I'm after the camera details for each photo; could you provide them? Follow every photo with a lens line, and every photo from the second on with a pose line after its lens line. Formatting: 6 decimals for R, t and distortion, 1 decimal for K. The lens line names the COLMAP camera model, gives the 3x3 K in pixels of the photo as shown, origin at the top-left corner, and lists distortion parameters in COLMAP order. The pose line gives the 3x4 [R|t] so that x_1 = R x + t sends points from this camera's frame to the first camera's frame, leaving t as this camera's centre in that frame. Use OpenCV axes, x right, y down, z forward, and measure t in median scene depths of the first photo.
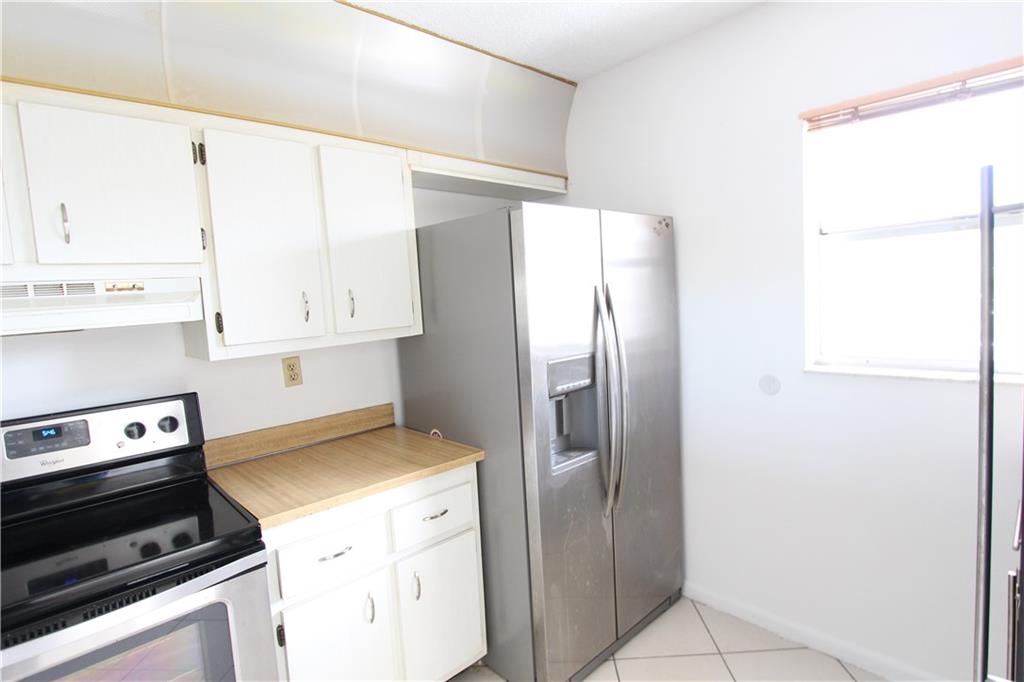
lens RADIAL K [[524.0, 0, 514.3], [0, 524.0, 337.8], [0, 0, 1]] dist [-0.011798, 0.001079]
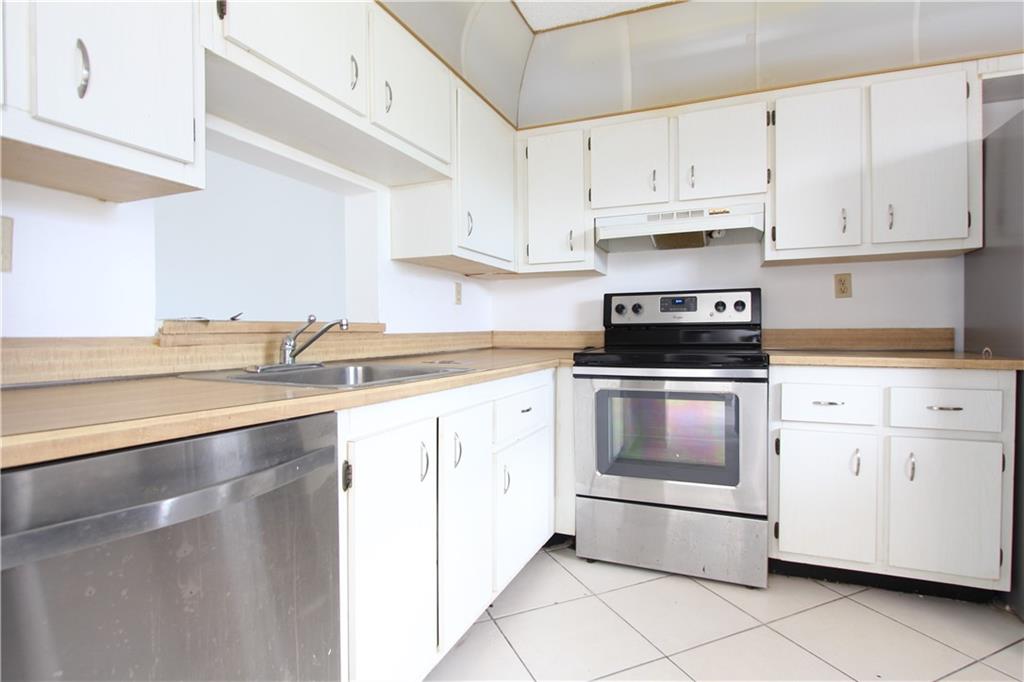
lens RADIAL K [[524.0, 0, 514.4], [0, 524.0, 340.2], [0, 0, 1]] dist [-0.011798, 0.001079]
pose [[0.398928, 0.073640, -0.914021, 0.464526], [-0.095048, 0.994722, 0.038658, 0.263075], [0.912043, 0.071454, 0.403821, -0.201941]]
